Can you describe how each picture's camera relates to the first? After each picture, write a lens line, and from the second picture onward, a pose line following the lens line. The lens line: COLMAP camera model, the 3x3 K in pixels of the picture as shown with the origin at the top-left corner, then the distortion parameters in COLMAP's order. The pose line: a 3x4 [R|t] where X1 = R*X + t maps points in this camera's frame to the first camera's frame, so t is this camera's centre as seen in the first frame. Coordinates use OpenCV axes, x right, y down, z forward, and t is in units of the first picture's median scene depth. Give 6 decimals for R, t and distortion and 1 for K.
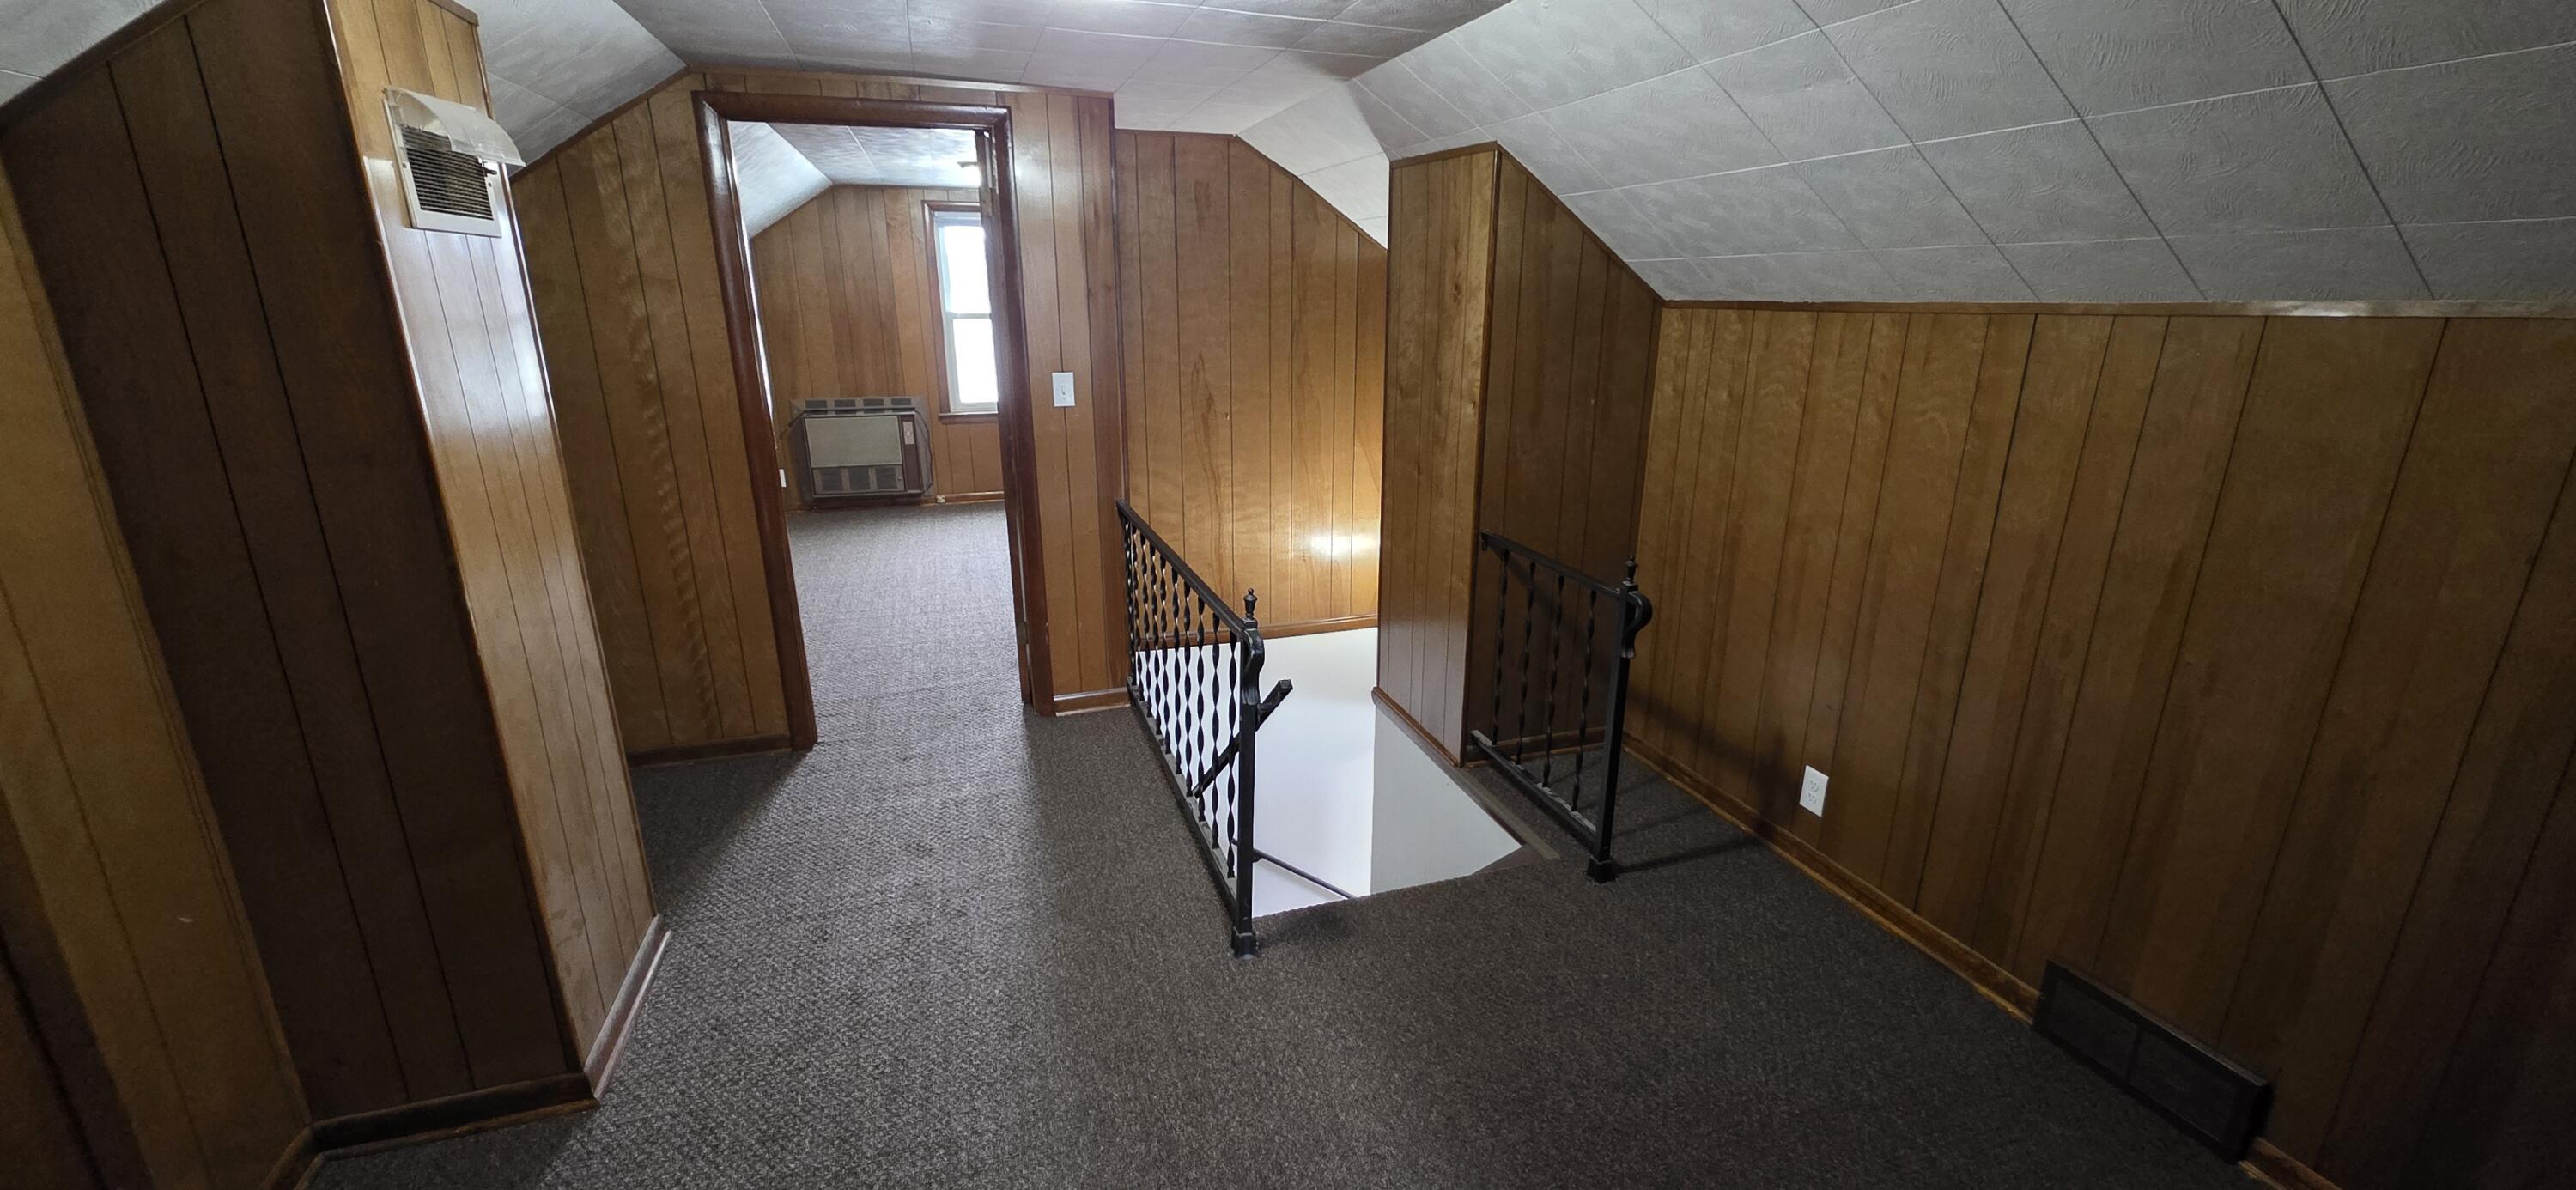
lens RADIAL K [[1023.4, 0, 1300.7], [0, 1023.4, 581.7], [0, 0, 1]] dist [-0.003637, -0.000763]
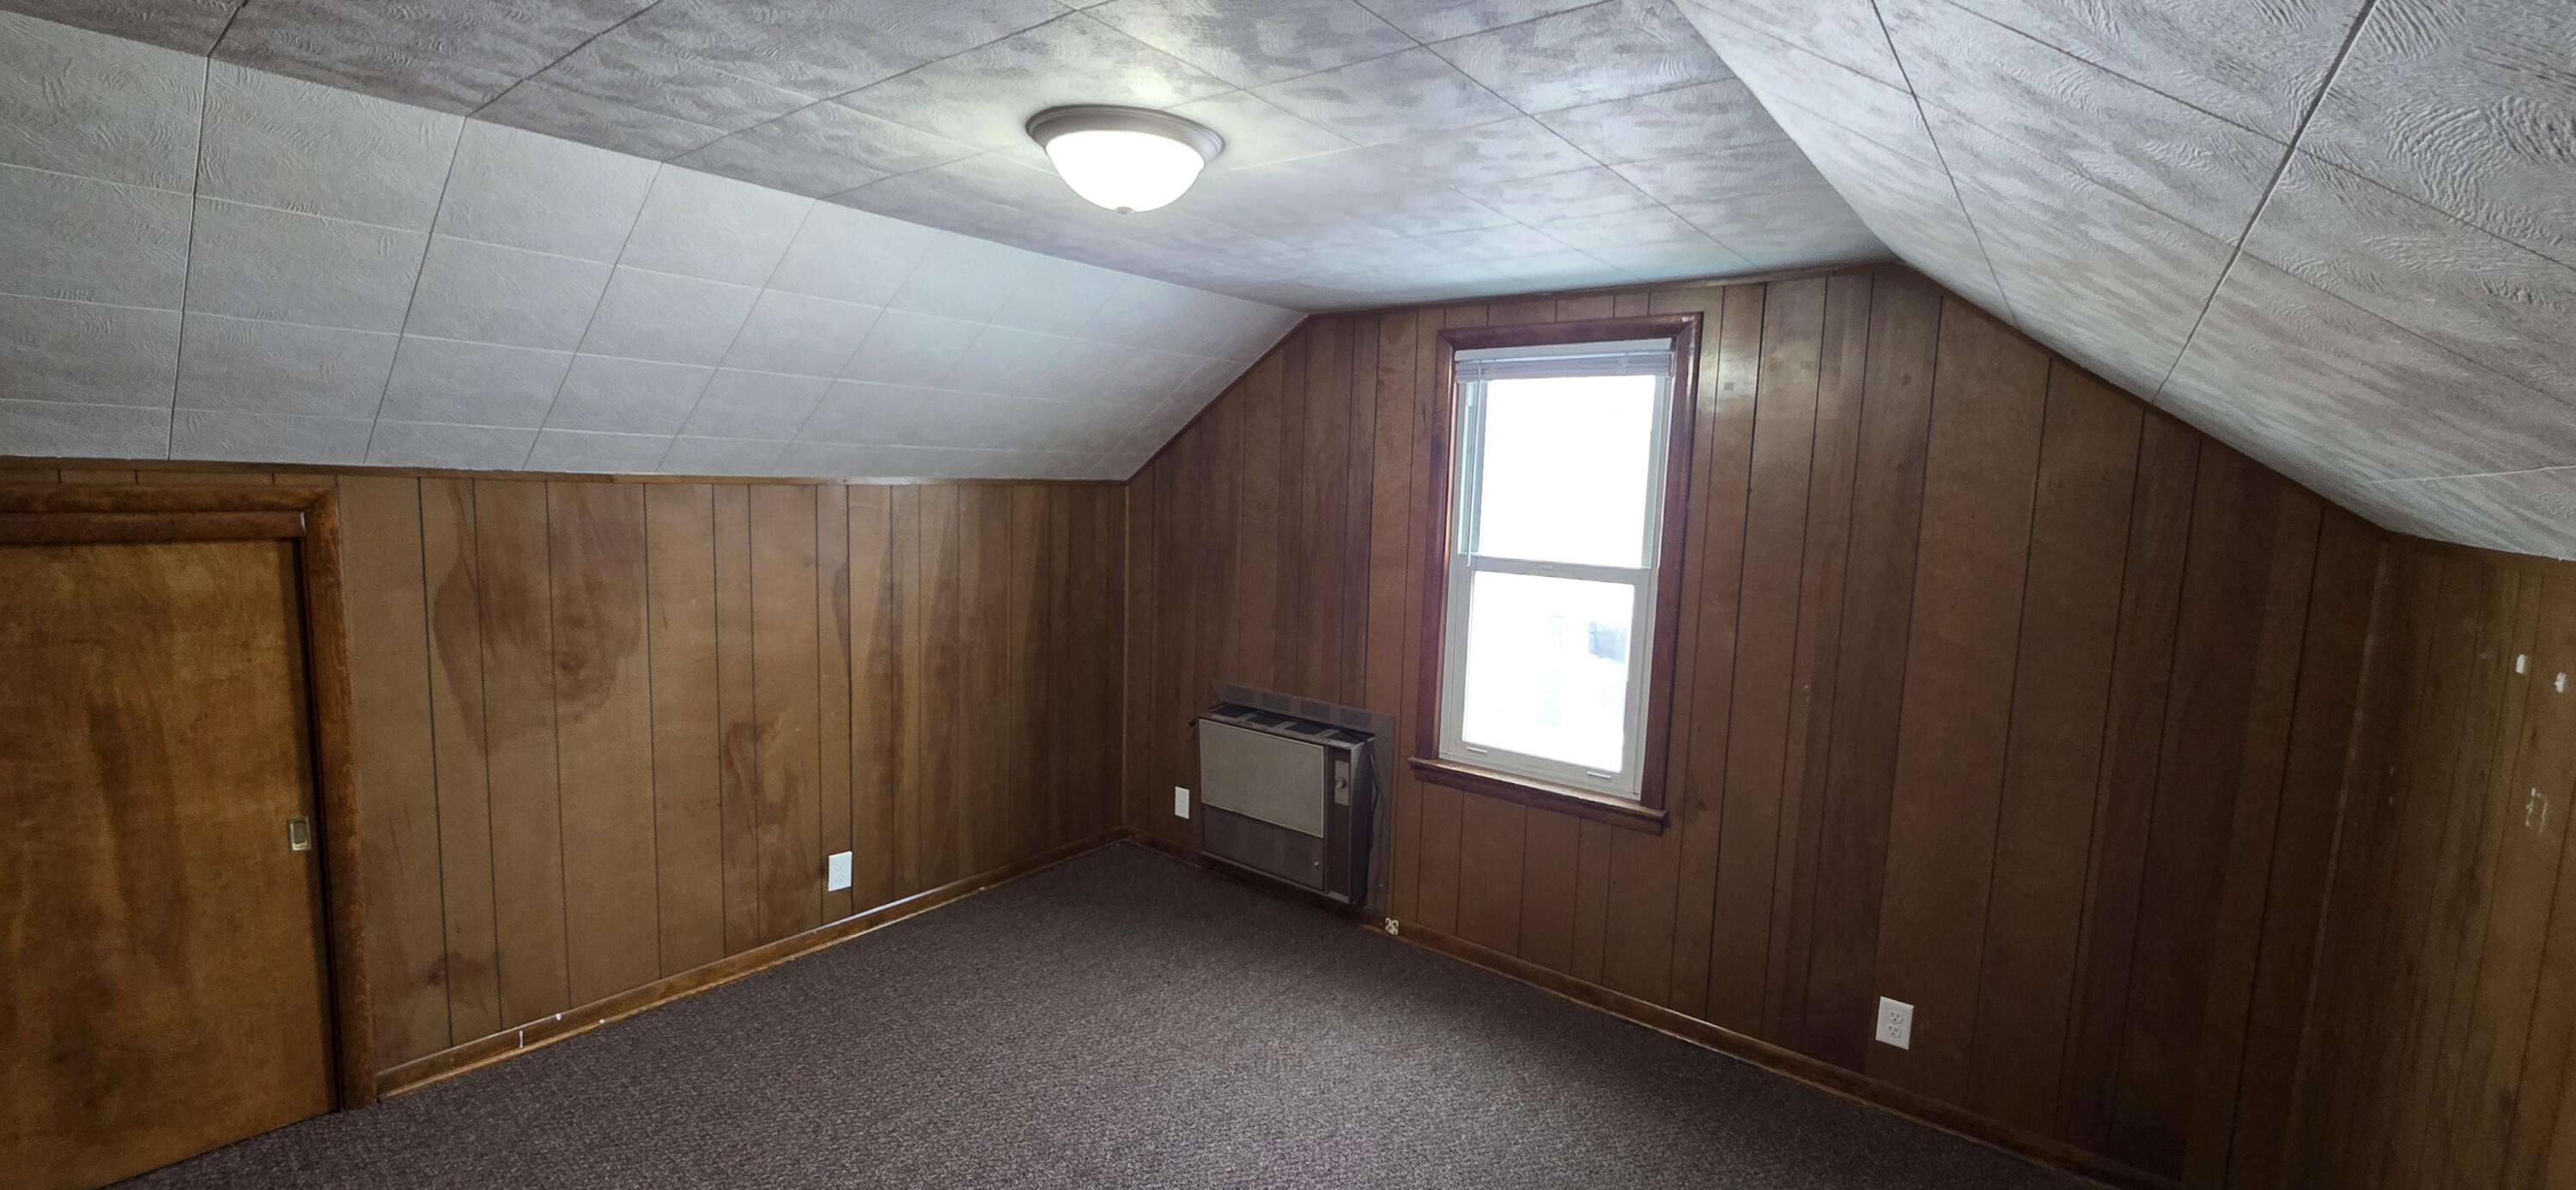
lens RADIAL K [[1023.4, 0, 1303.2], [0, 1023.4, 598.2], [0, 0, 1]] dist [-0.003637, -0.000763]
pose [[0.571361, 0.123496, -0.811354, -0.002420], [-0.262911, 0.964055, -0.038405, -0.346767], [0.777447, 0.235257, 0.583292, 1.120554]]
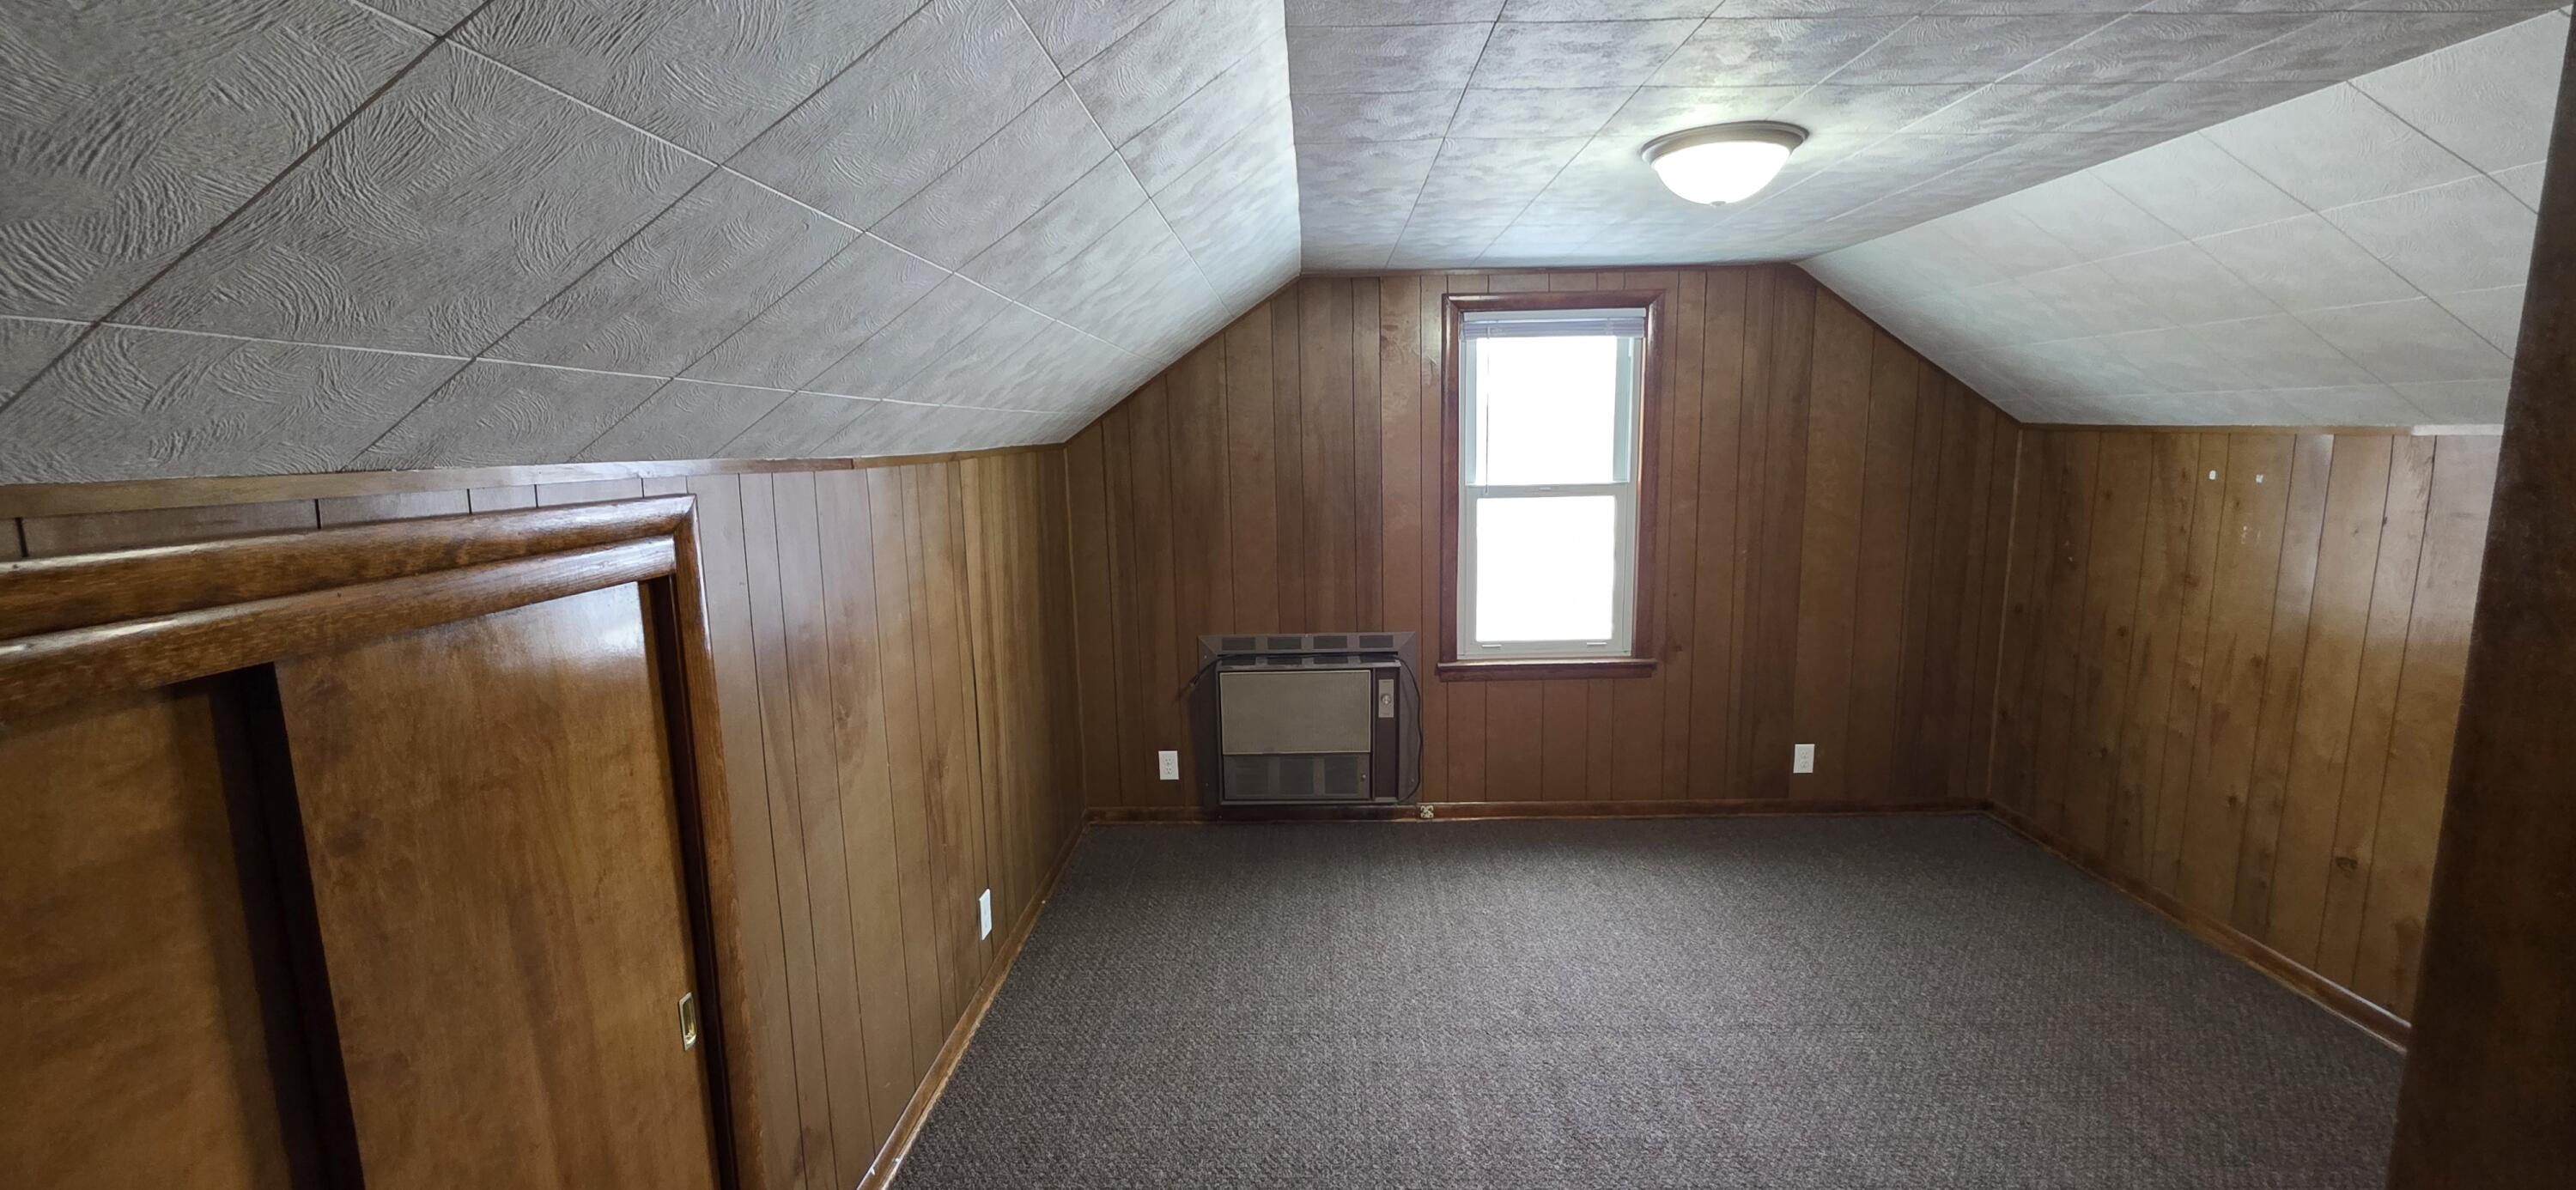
lens RADIAL K [[1023.4, 0, 1298.8], [0, 1023.4, 598.5], [0, 0, 1]] dist [-0.003637, -0.000763]
pose [[0.950223, 0.039274, -0.309087, -0.429092], [-0.074712, 0.991802, -0.103664, -0.230699], [0.302482, 0.121596, 0.945367, 0.747866]]
